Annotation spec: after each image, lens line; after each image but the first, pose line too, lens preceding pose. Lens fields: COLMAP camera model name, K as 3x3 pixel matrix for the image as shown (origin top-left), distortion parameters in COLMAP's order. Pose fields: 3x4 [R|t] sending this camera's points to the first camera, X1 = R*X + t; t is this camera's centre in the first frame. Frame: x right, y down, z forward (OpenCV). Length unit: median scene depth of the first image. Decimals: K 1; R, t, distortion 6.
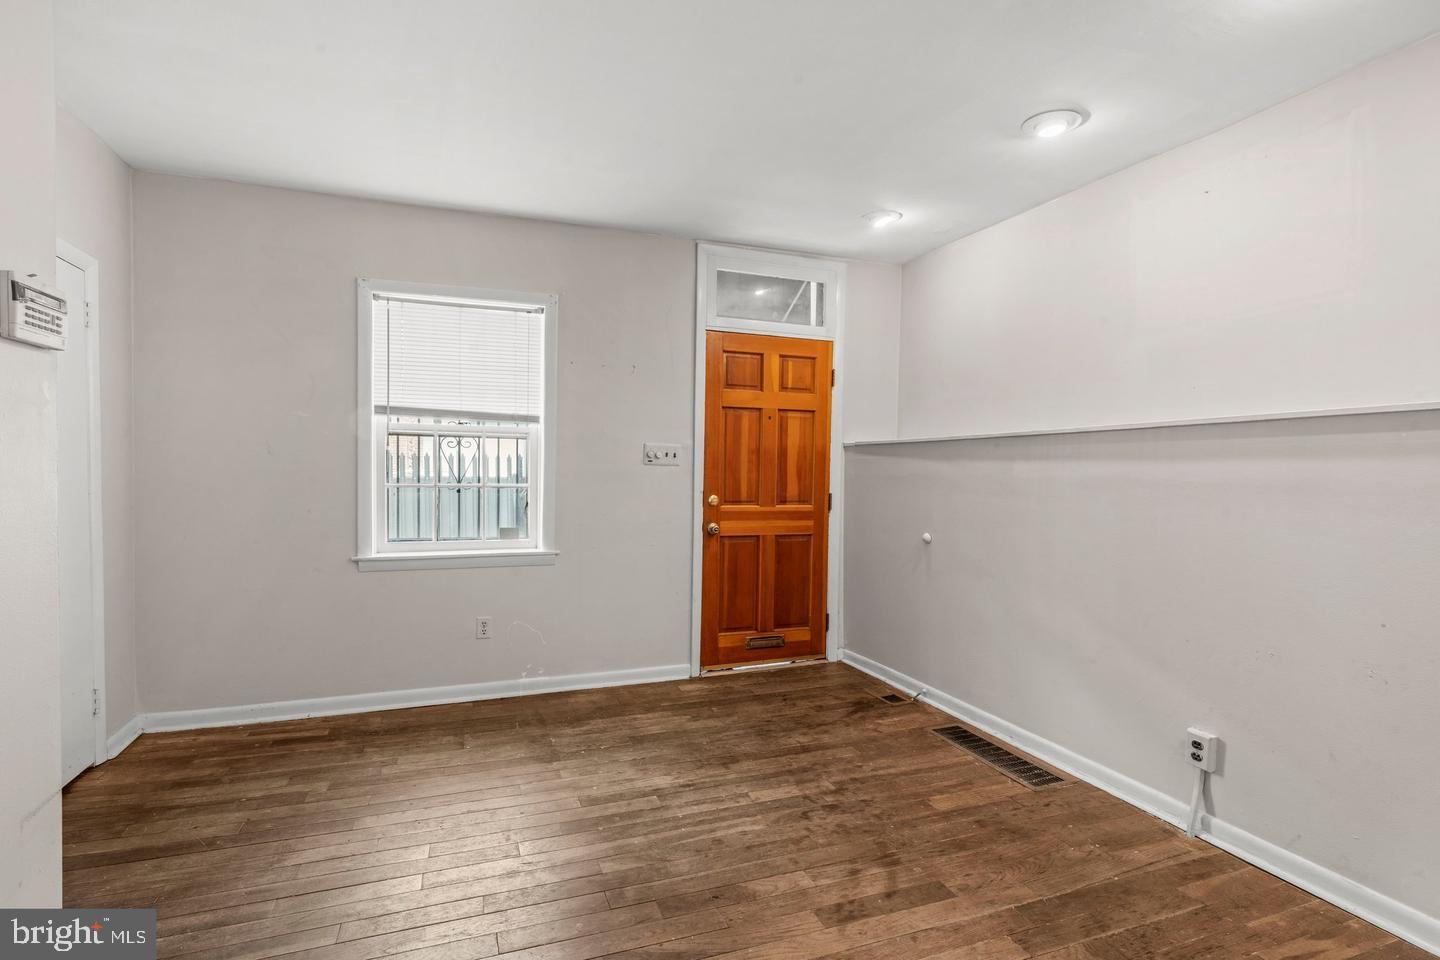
lens RADIAL K [[679.6, 0, 717.8], [0, 679.6, 482.8], [0, 0, 1]] dist [-0.013681, 0.005167]
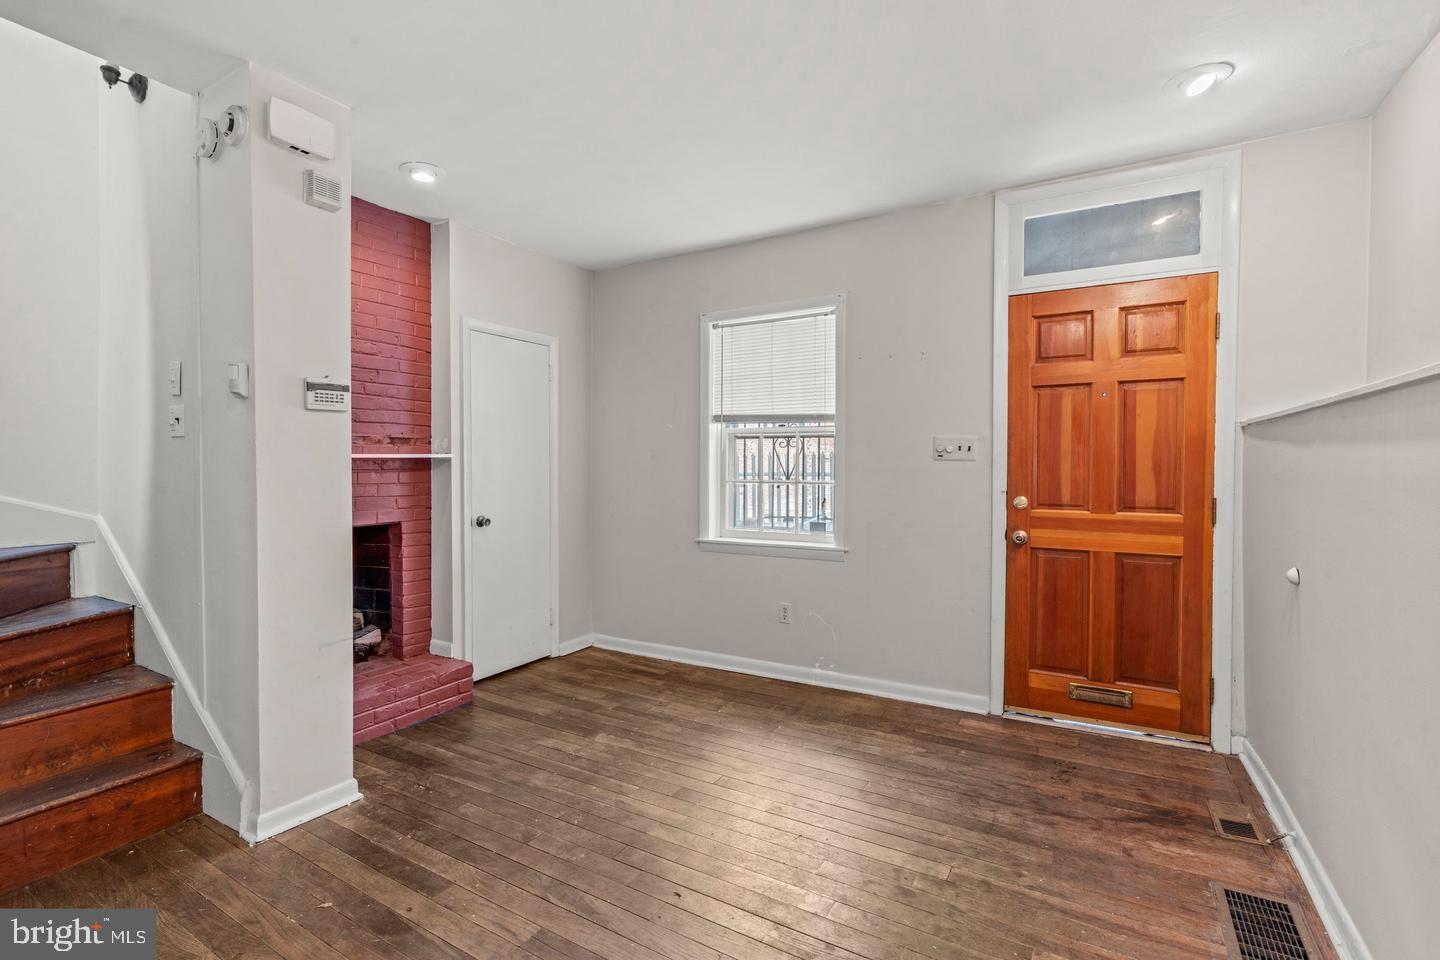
lens RADIAL K [[679.6, 0, 672.6], [0, 679.6, 461.7], [0, 0, 1]] dist [-0.013681, 0.005167]
pose [[0.616704, -0.014668, -0.787058, 0.394408], [-0.004595, 0.999742, -0.022232, -0.003364], [0.787182, 0.017327, 0.616478, 0.182789]]
